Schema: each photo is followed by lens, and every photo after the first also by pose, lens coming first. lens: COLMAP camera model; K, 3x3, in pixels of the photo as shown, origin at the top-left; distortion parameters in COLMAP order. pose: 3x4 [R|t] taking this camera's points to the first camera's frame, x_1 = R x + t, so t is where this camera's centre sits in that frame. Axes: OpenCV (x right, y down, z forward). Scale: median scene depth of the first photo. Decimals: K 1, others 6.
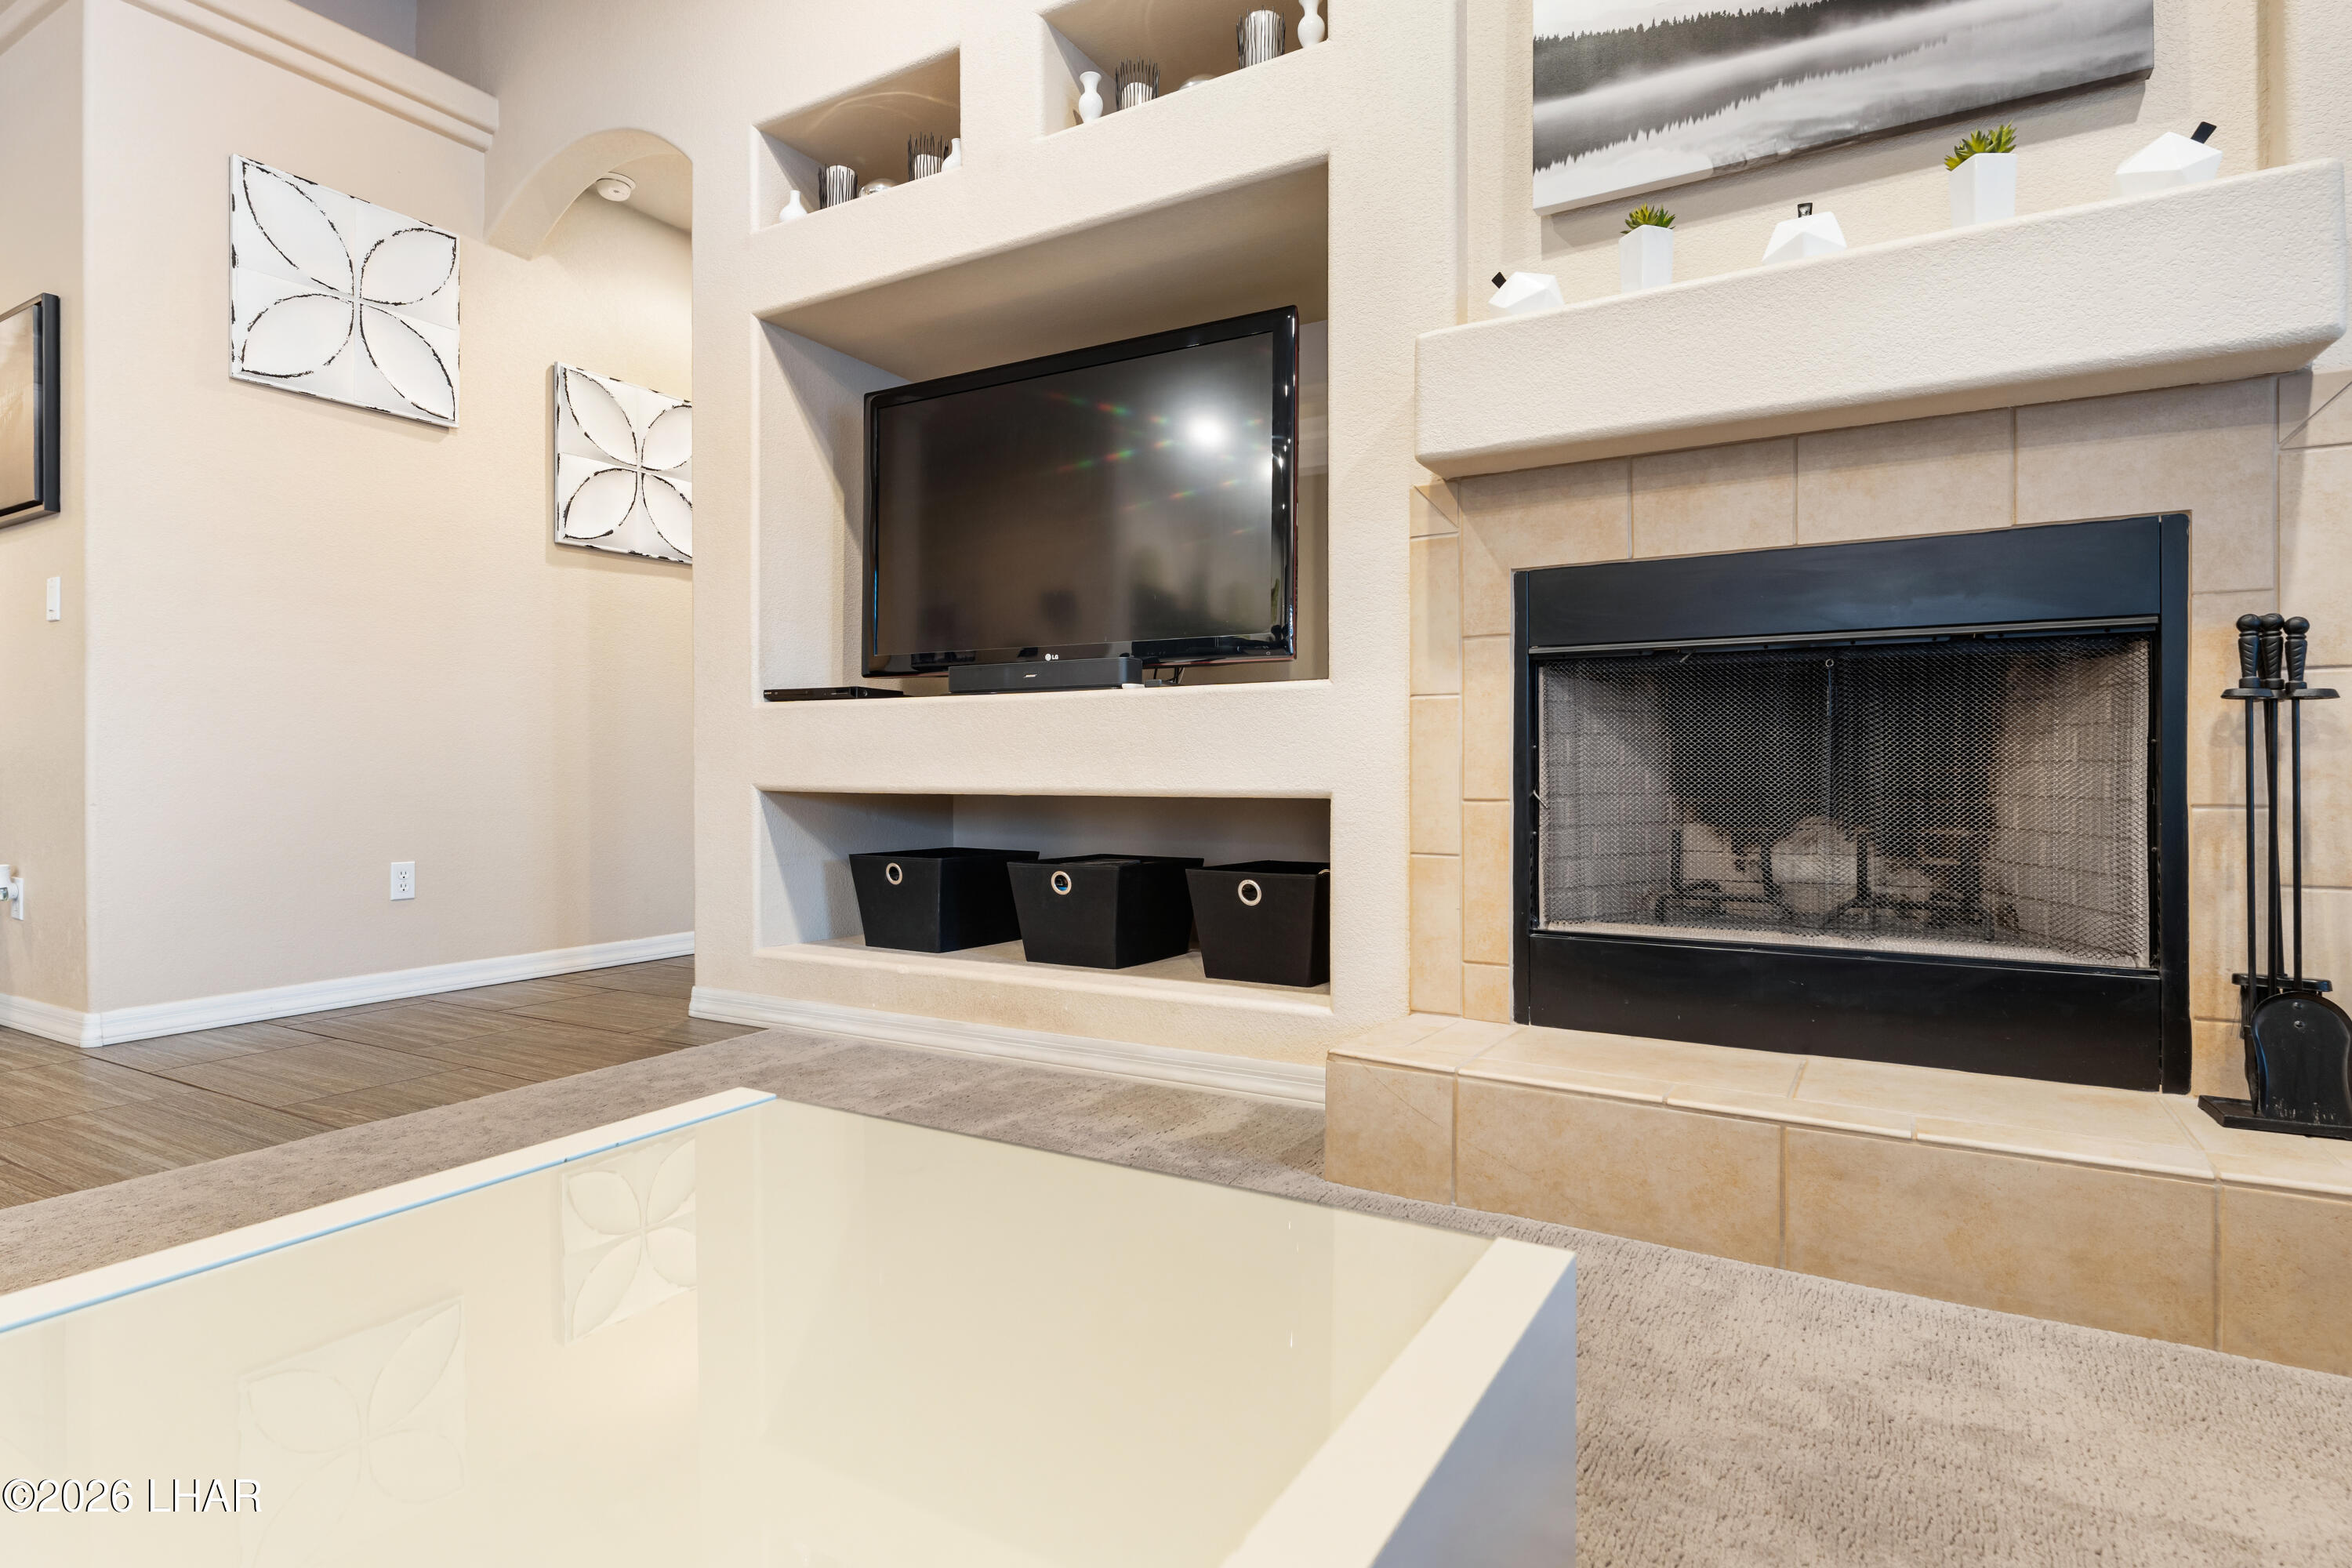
lens RADIAL K [[1220.8, 0, 1169.7], [0, 1220.8, 769.9], [0, 0, 1]] dist [-0.000954, 0.001293]
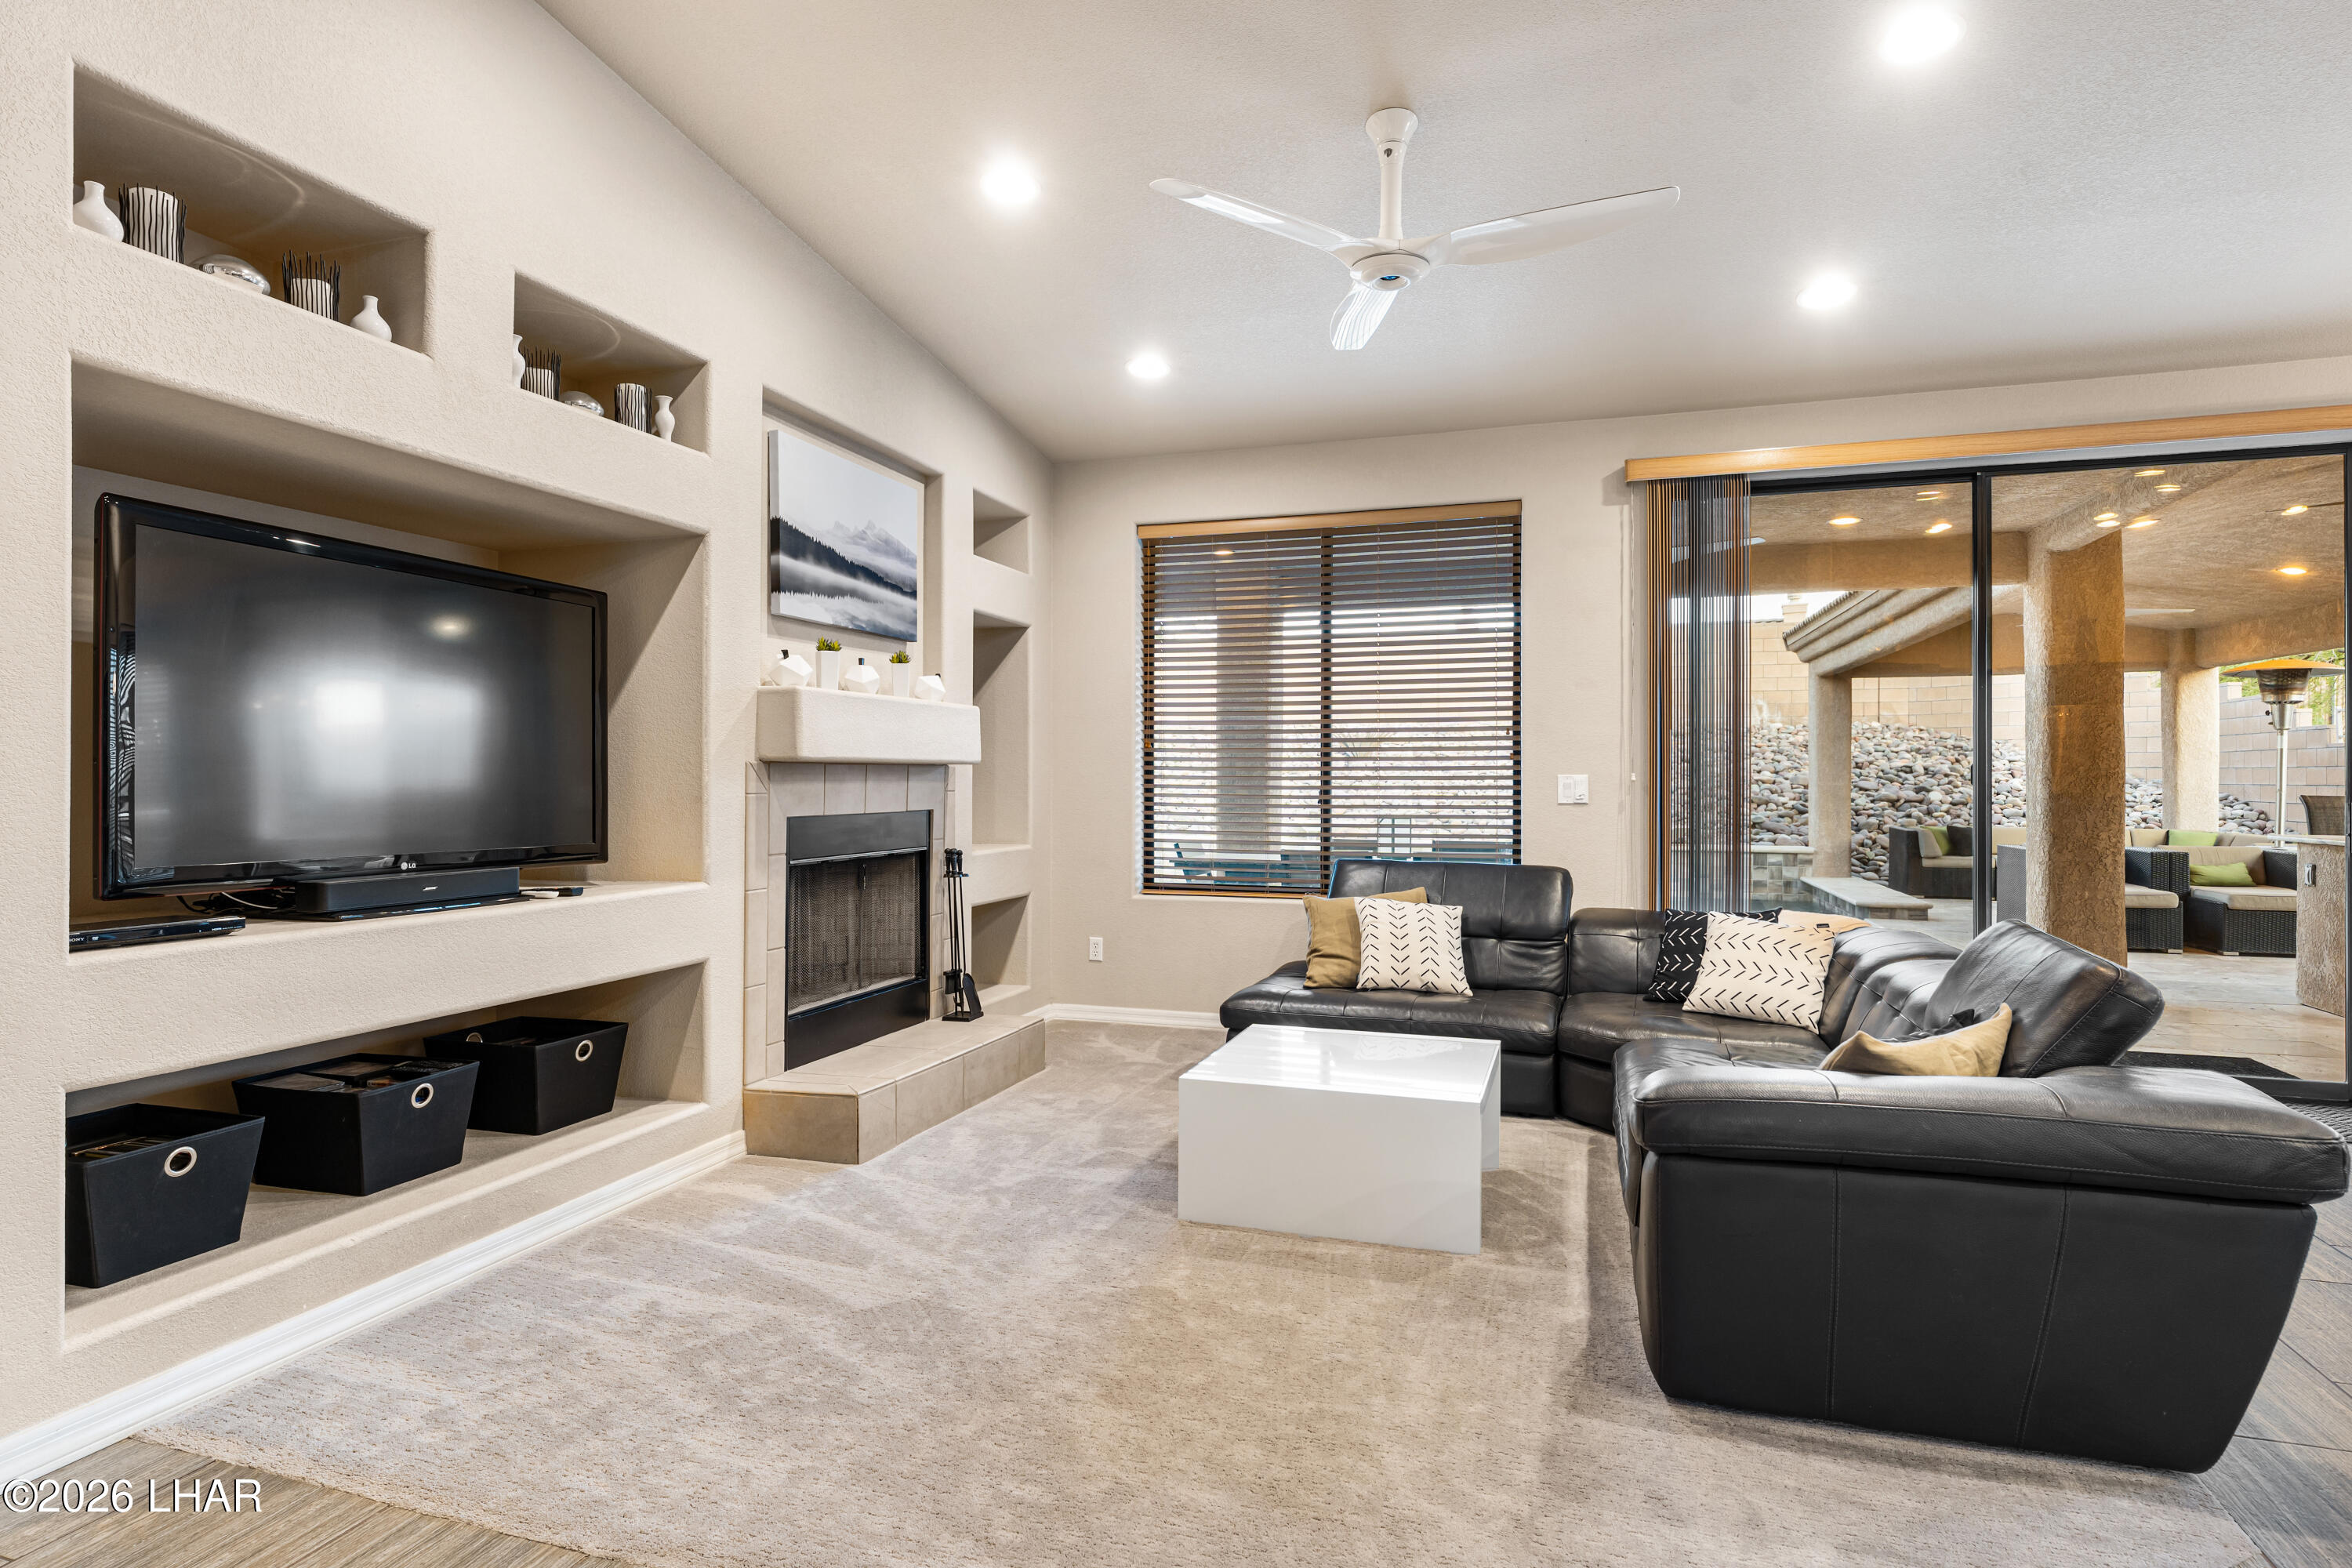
lens RADIAL K [[1220.8, 0, 1176.9], [0, 1220.8, 777.5], [0, 0, 1]] dist [-0.000954, 0.001293]
pose [[-0.214791, 0.003769, 0.976653, -1.491691], [0.001073, 0.999993, -0.003623, -0.202506], [-0.976659, 0.000270, -0.214794, 0.779460]]
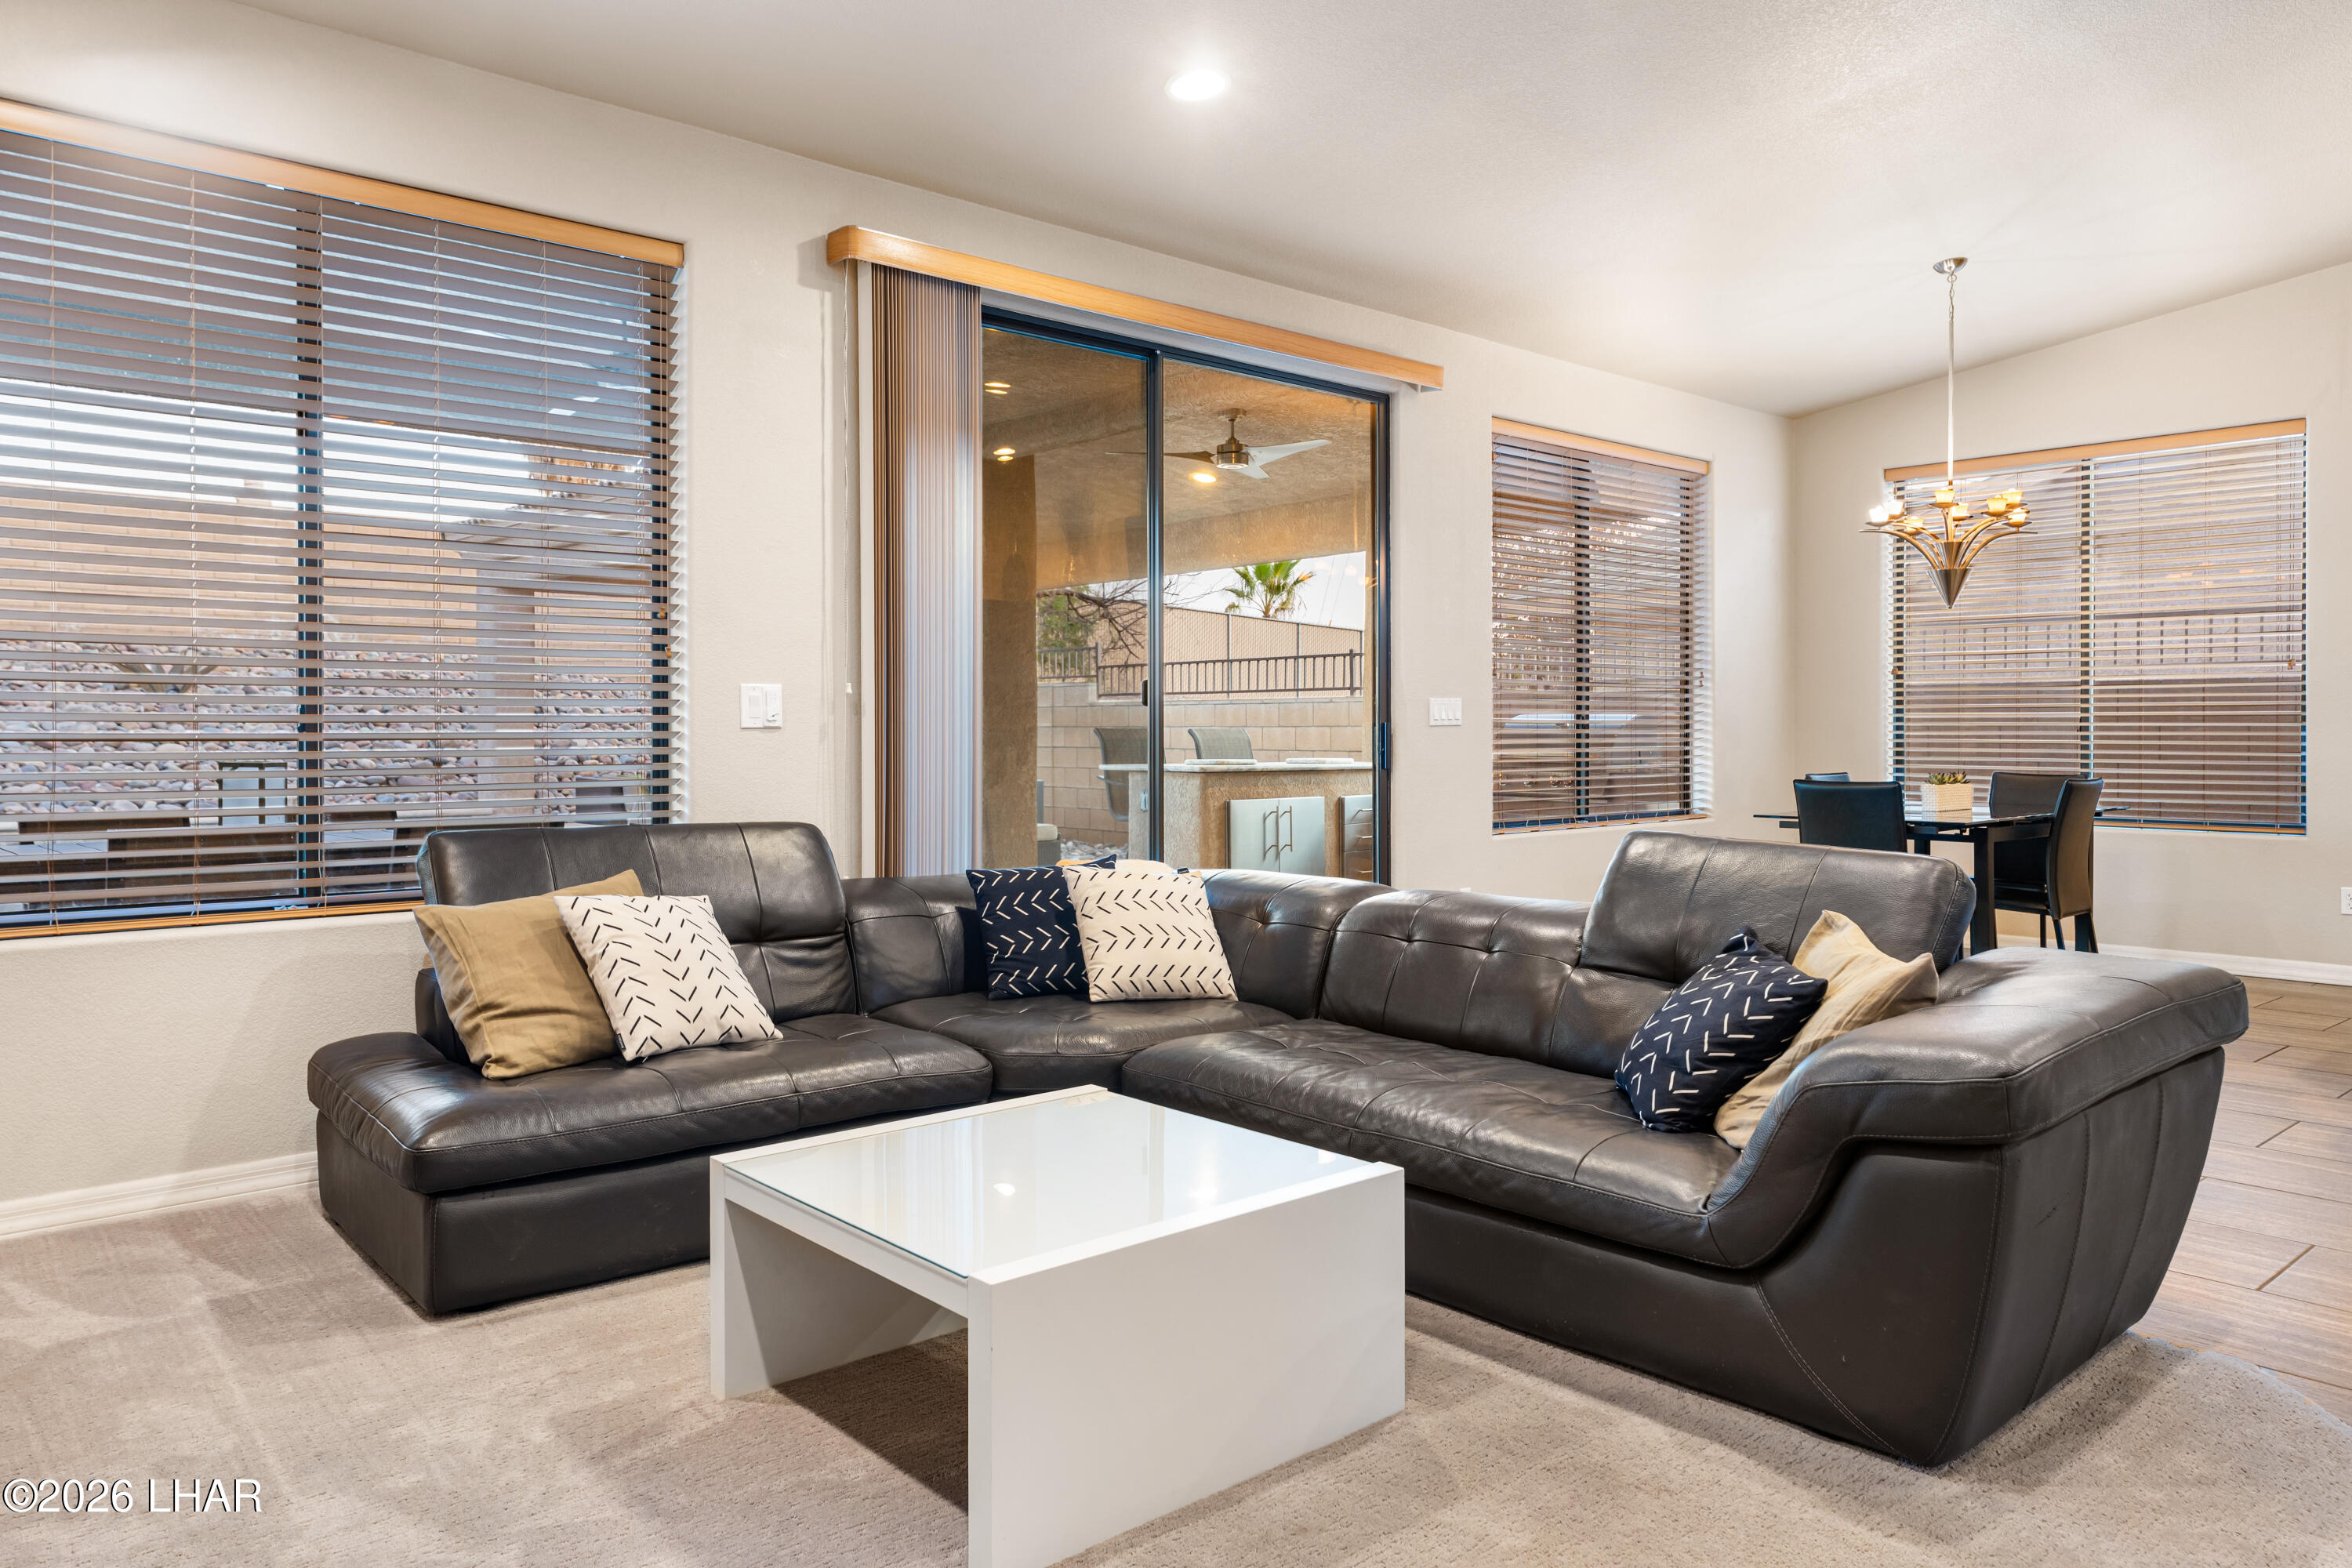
lens RADIAL K [[1548.0, 0, 1089.4], [0, 1548.0, 749.2], [0, 0, 1]] dist [0.002043, 0.004602]
pose [[-0.947035, -0.000894, 0.321128, -0.448124], [0.003318, 0.999916, 0.012568, -0.158195], [-0.321112, 0.012968, -0.946952, 1.226874]]
